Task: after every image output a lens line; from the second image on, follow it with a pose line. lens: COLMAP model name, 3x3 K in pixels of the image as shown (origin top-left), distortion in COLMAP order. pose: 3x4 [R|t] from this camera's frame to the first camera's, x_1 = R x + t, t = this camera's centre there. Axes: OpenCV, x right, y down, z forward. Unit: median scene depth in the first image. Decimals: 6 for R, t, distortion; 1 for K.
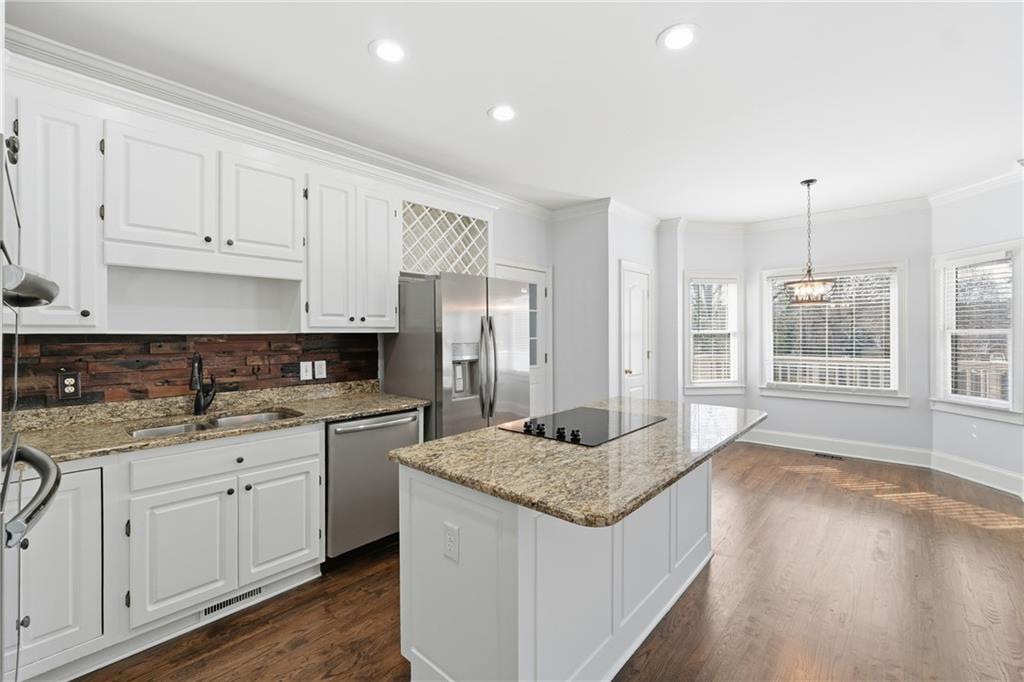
lens RADIAL K [[431.7, 0, 528.1], [0, 431.7, 331.0], [0, 0, 1]] dist [-0.000210, 0.000097]
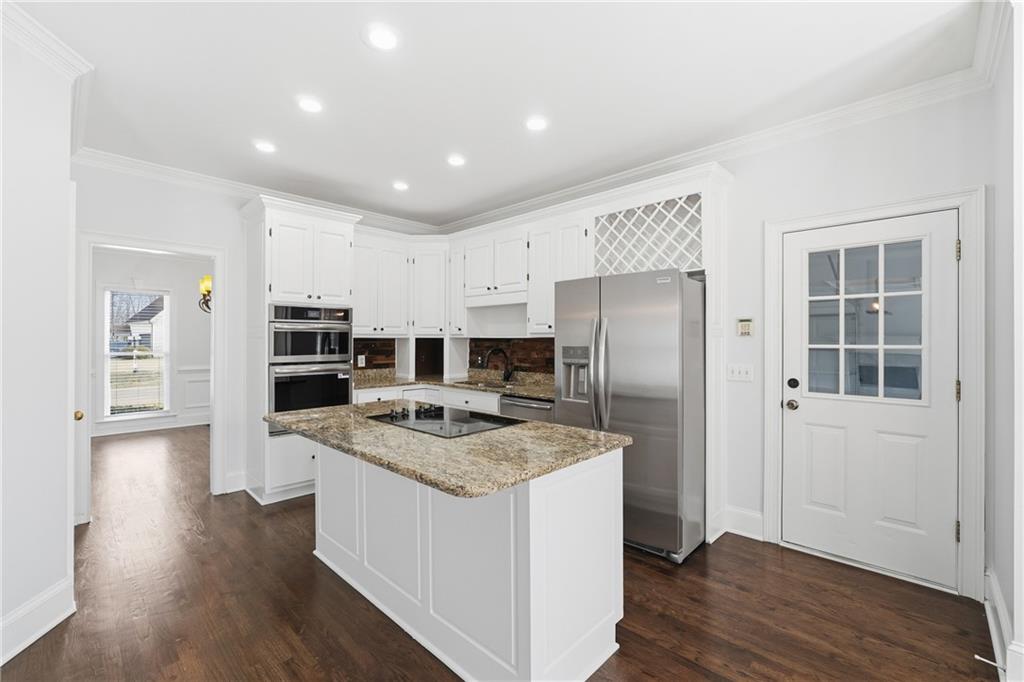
lens RADIAL K [[434.4, 0, 520.5], [0, 434.4, 339.9], [0, 0, 1]] dist [-0.018678, 0.000157]
pose [[-0.041017, 0.000538, -0.999158, 0.717215], [0.001689, 0.999998, 0.000469, 0.009351], [0.999157, -0.001668, -0.041018, 0.738079]]
